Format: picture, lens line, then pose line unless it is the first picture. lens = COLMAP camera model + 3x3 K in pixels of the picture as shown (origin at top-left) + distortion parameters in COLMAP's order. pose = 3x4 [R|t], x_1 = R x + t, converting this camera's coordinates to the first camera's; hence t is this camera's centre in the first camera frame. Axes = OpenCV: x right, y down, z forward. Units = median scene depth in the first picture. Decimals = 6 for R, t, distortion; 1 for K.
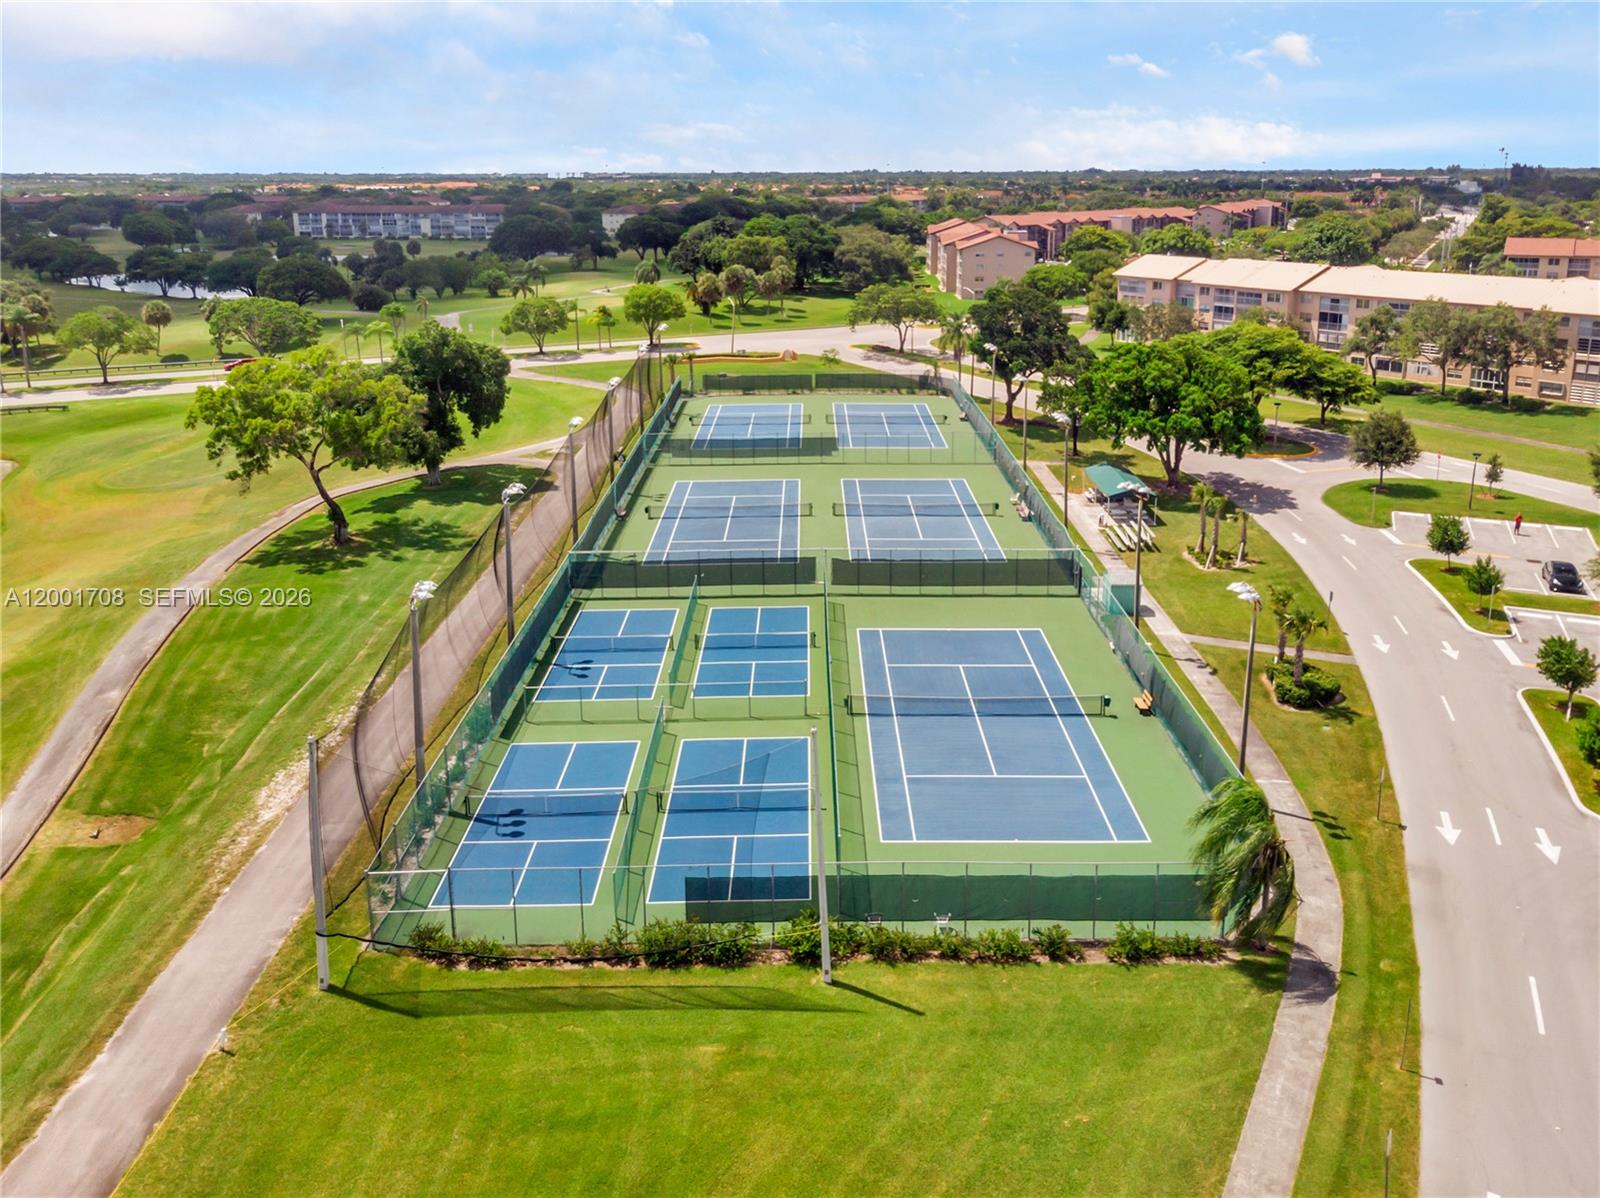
lens RADIAL K [[1179.2, 0, 800.0], [0, 1179.2, 599.0], [0, 0, 1]] dist [0.002922, -0.001950]
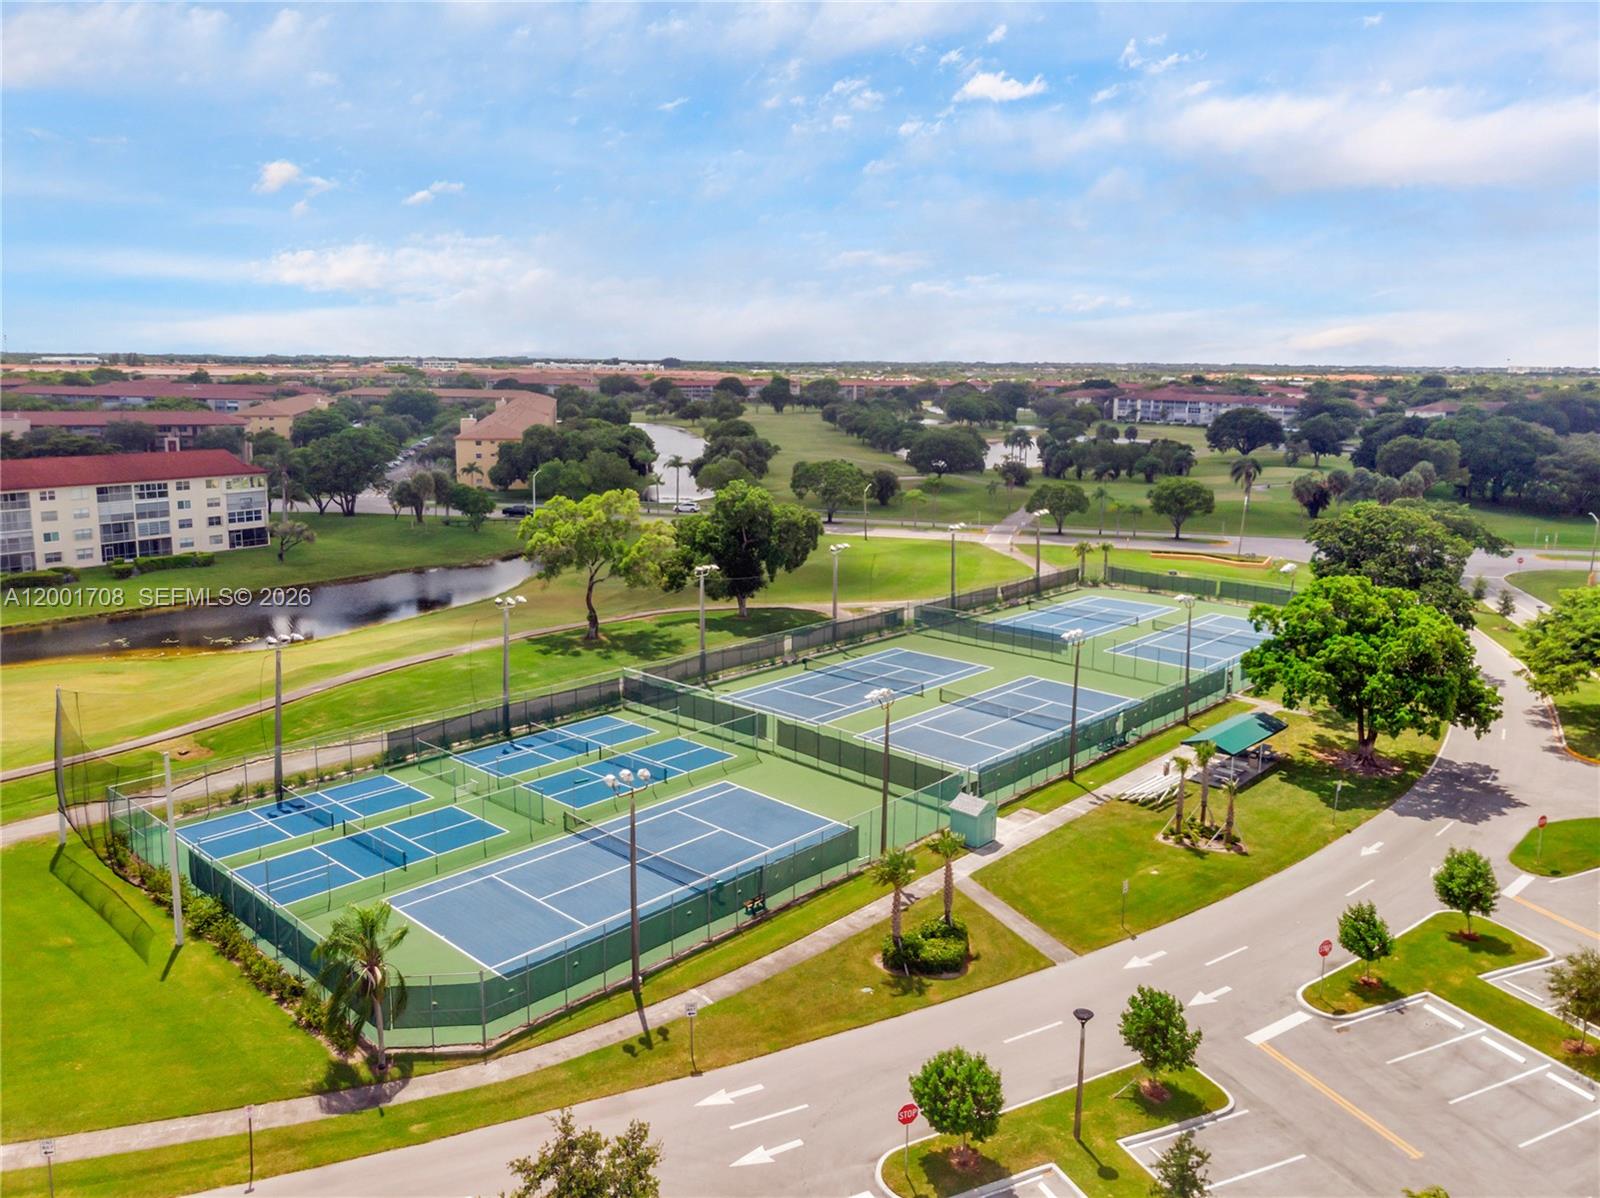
lens RADIAL K [[1179.2, 0, 800.0], [0, 1179.2, 599.0], [0, 0, 1]] dist [0.002922, -0.001950]
pose [[0.734184, 0.148881, -0.662426, 0.730092], [-0.245853, 0.967747, -0.054982, -0.086214], [0.632875, 0.203226, 0.747107, 0.190777]]
